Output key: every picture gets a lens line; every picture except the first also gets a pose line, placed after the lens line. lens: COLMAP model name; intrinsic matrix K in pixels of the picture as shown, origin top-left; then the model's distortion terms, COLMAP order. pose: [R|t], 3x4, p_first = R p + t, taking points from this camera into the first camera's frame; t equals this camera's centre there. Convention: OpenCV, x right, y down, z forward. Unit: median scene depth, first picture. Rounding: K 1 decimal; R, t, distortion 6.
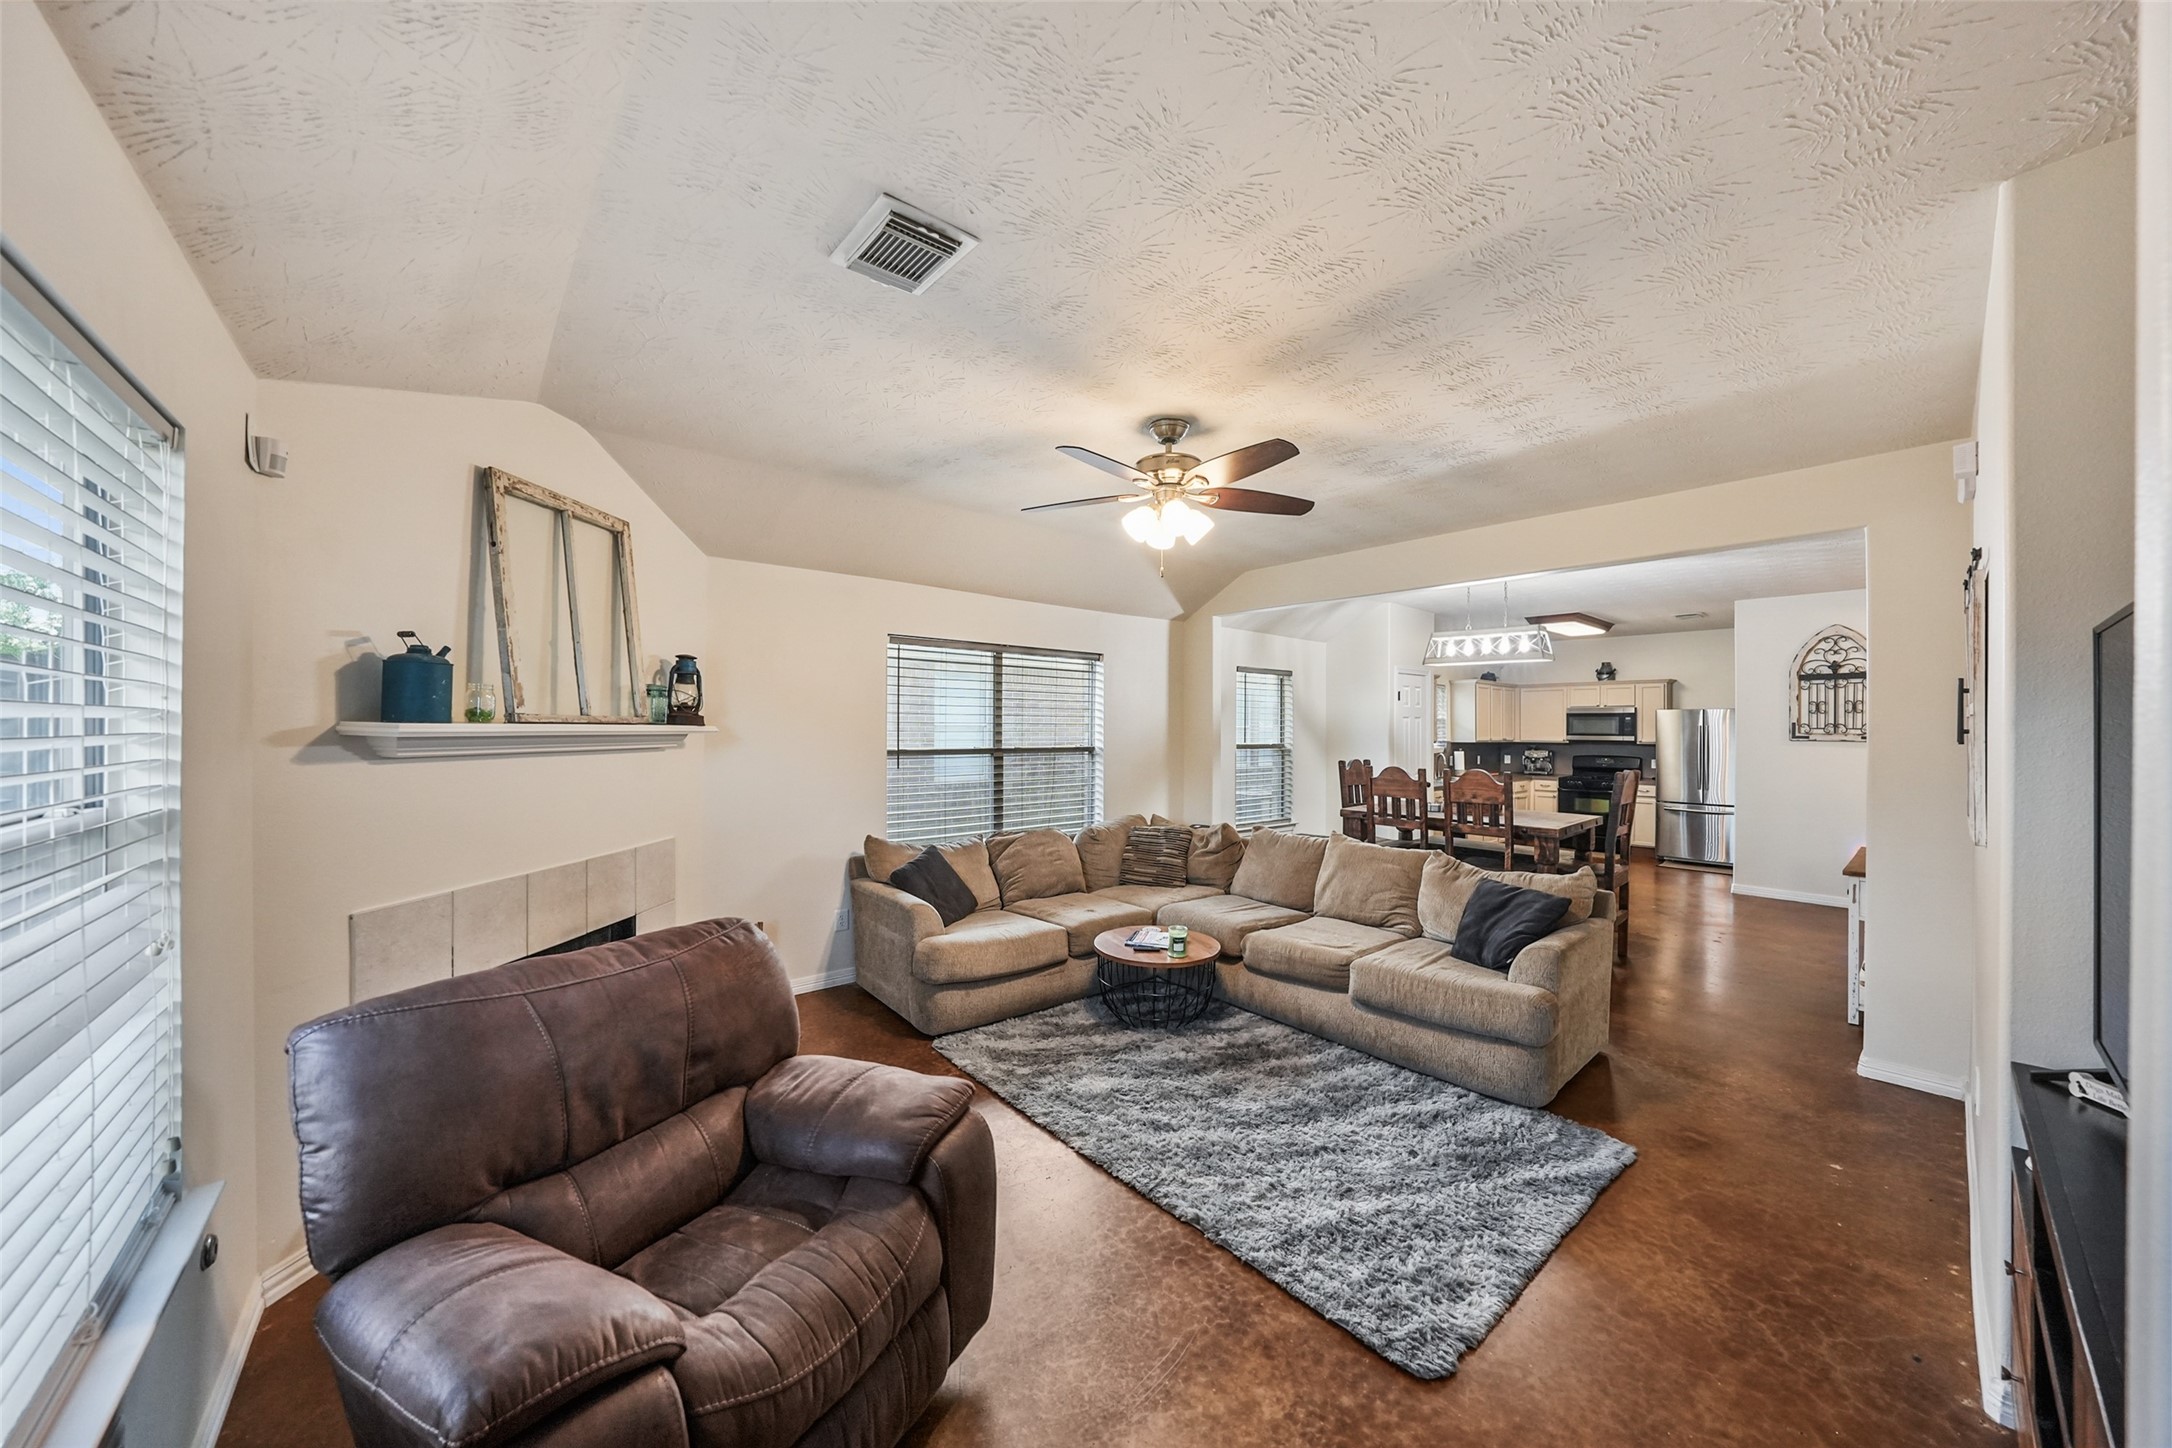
lens RADIAL K [[770.9, 0, 1081.4], [0, 770.9, 727.4], [0, 0, 1]] dist [-0.022063, 0.002988]
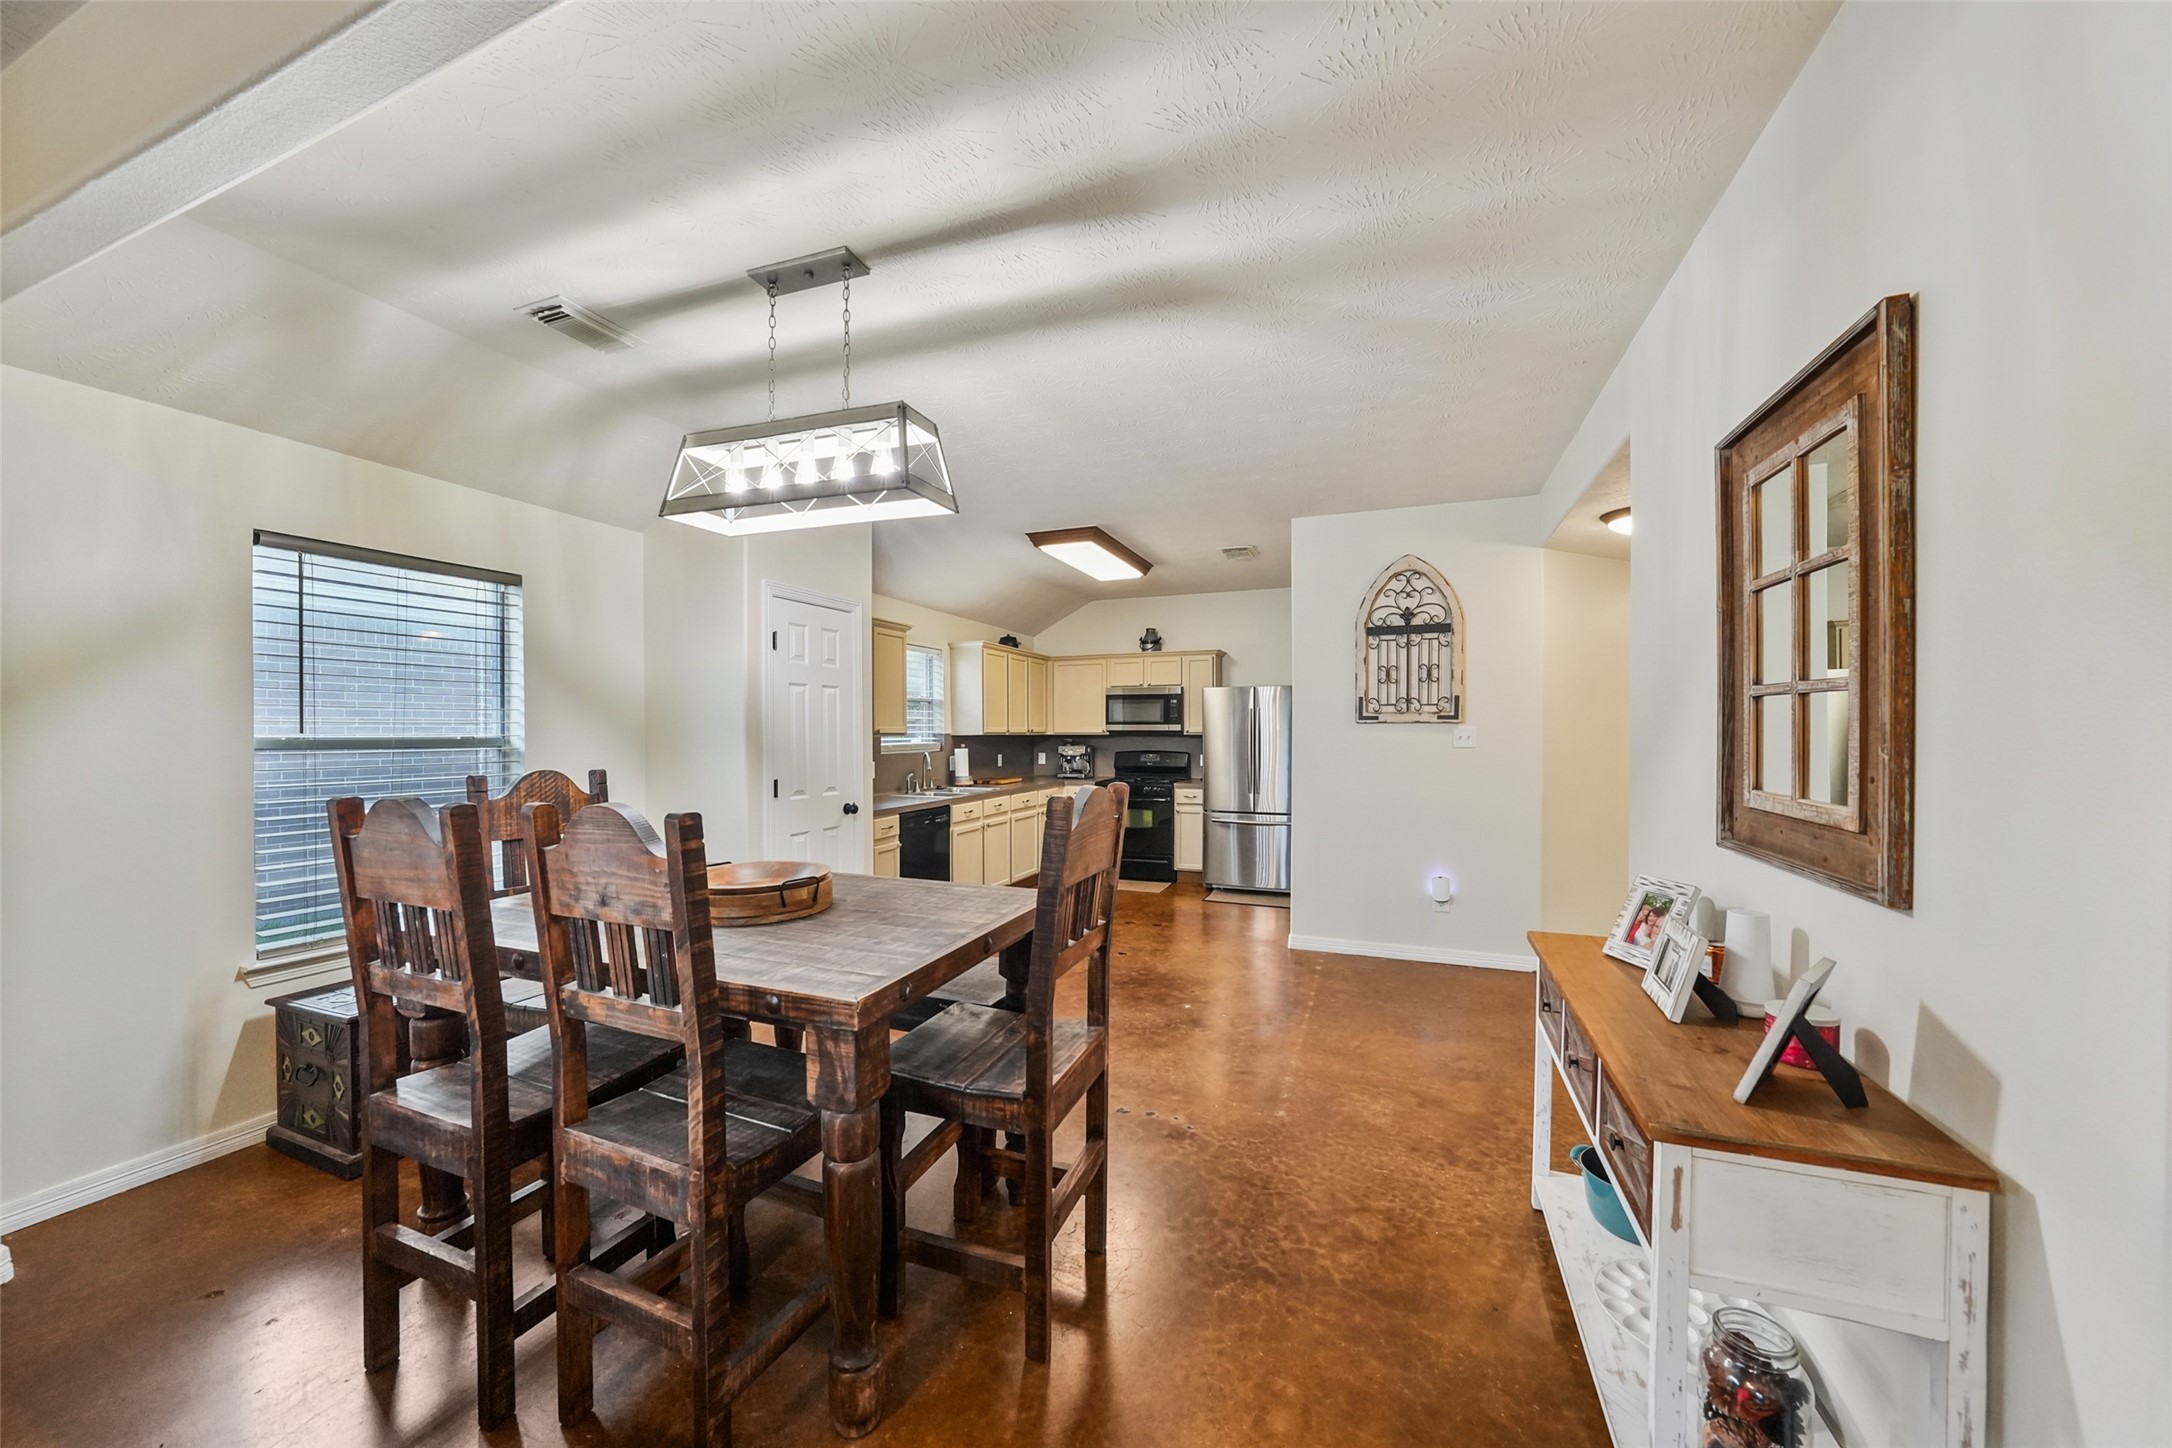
lens RADIAL K [[770.9, 0, 1093.2], [0, 770.9, 731.0], [0, 0, 1]] dist [-0.022063, 0.002988]
pose [[0.886389, -0.006666, 0.462893, 0.654526], [0.006316, 0.999977, 0.002307, 0.035179], [-0.462898, 0.000879, 0.886411, 0.804455]]
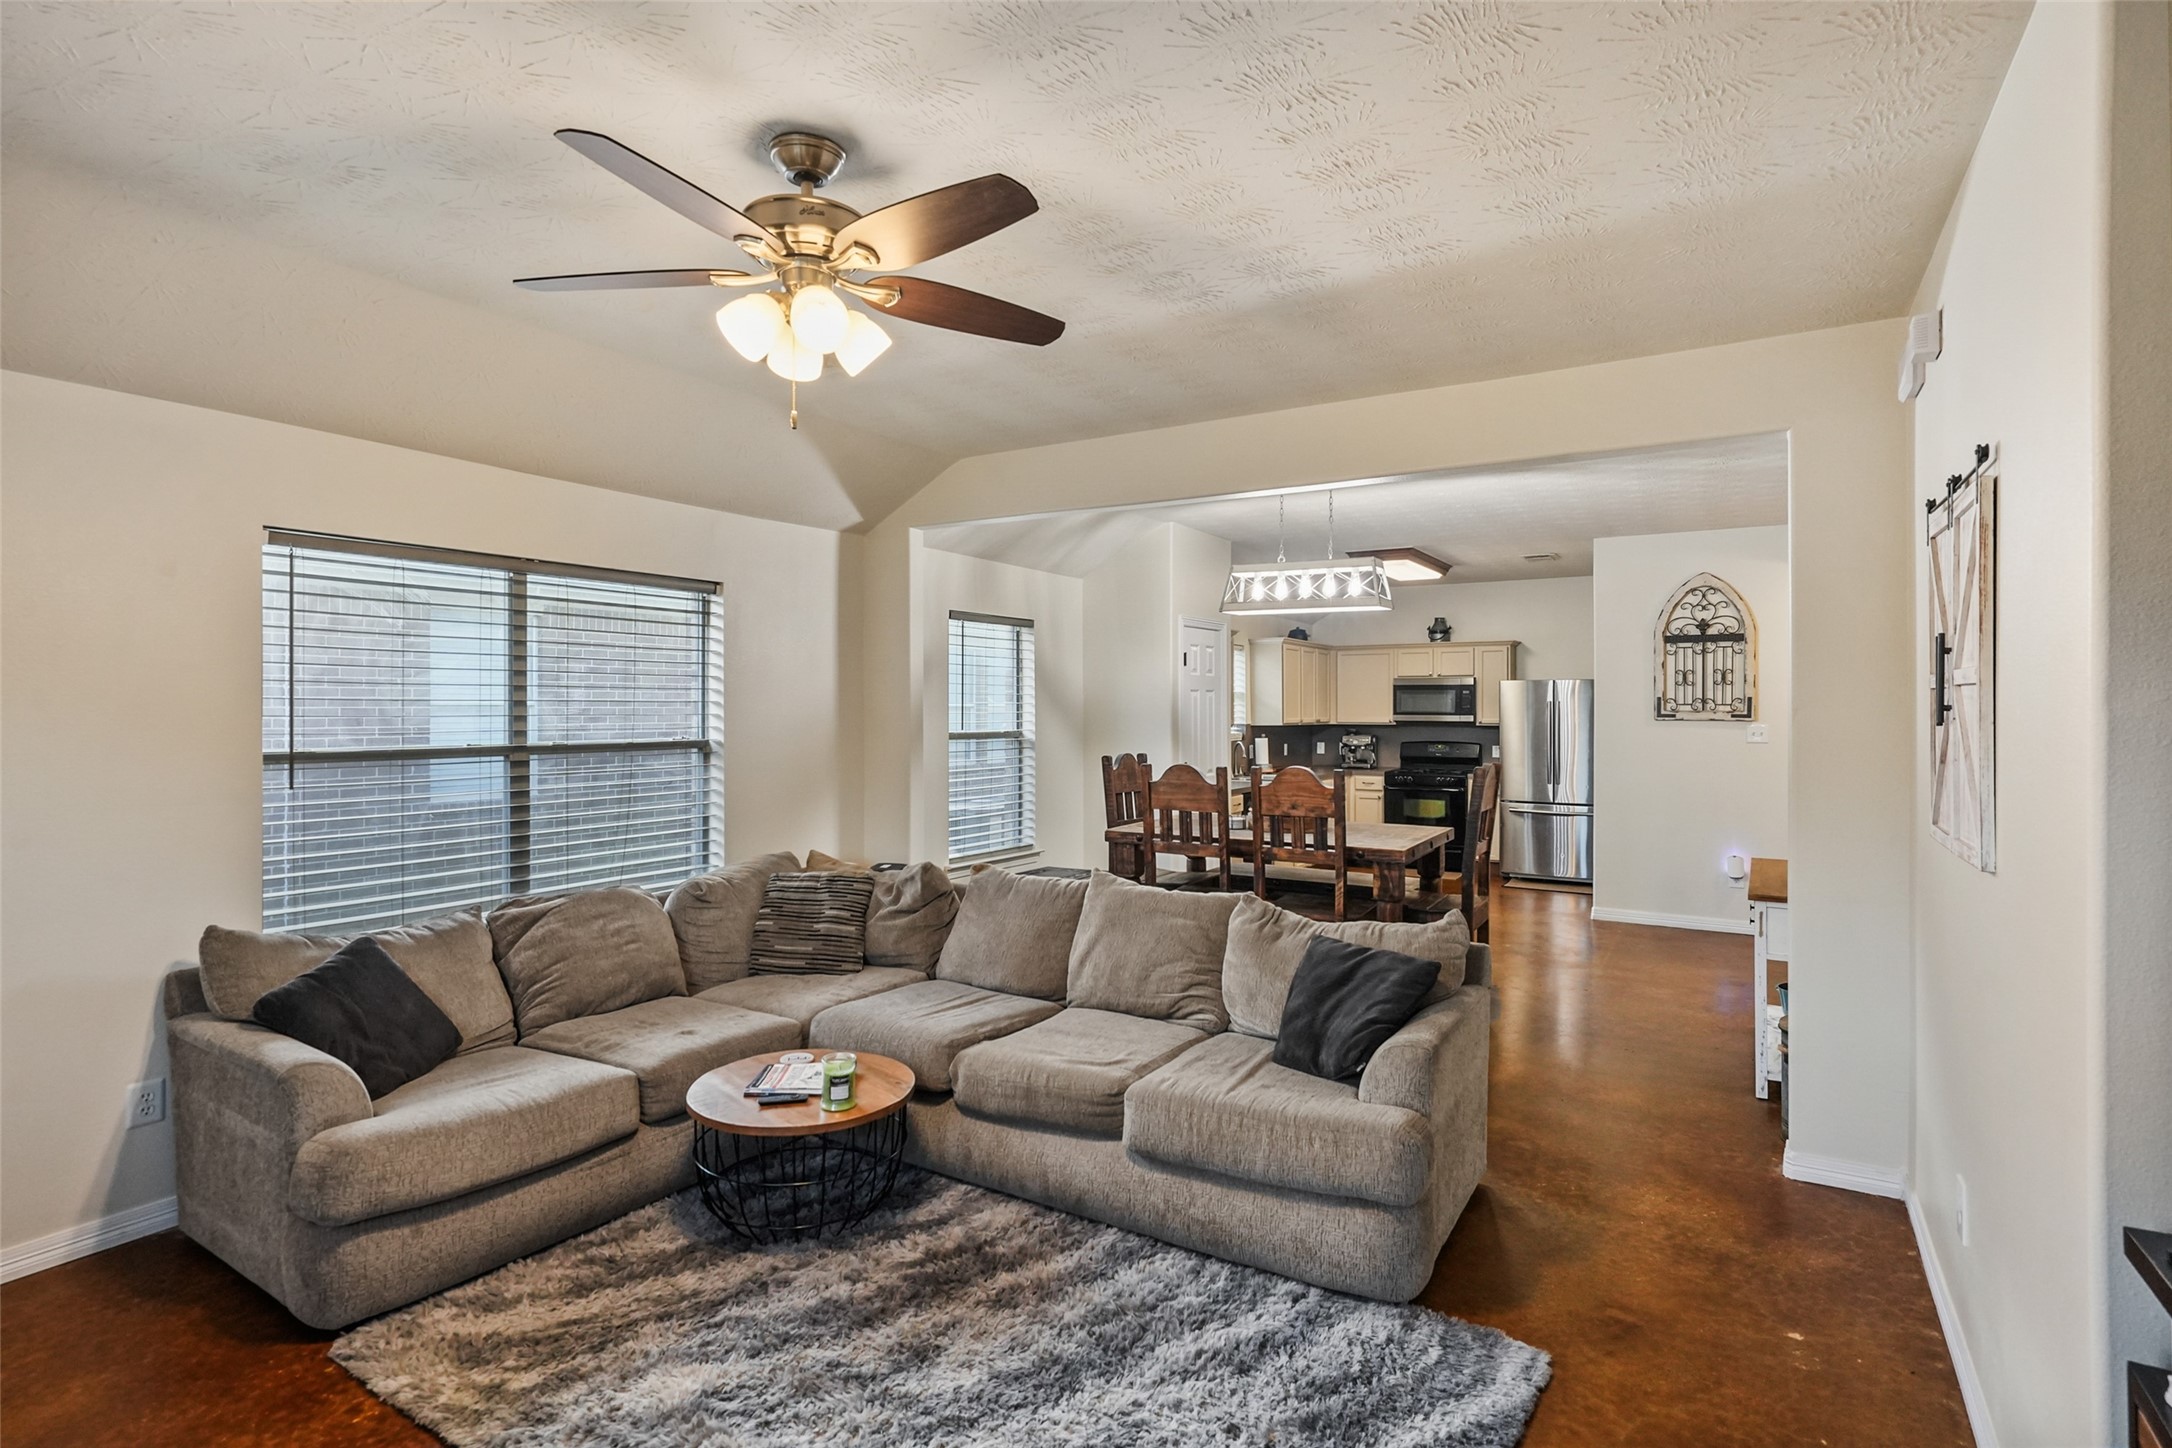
lens RADIAL K [[1106.8, 0, 1075.5], [0, 1106.8, 702.7], [0, 0, 1]] dist [-0.007628, 0.000065]
pose [[0.954855, -0.003255, 0.297054, 0.046517], [0.004110, 0.999989, -0.002252, -0.000347], [-0.297043, 0.003371, 0.954858, 0.151206]]
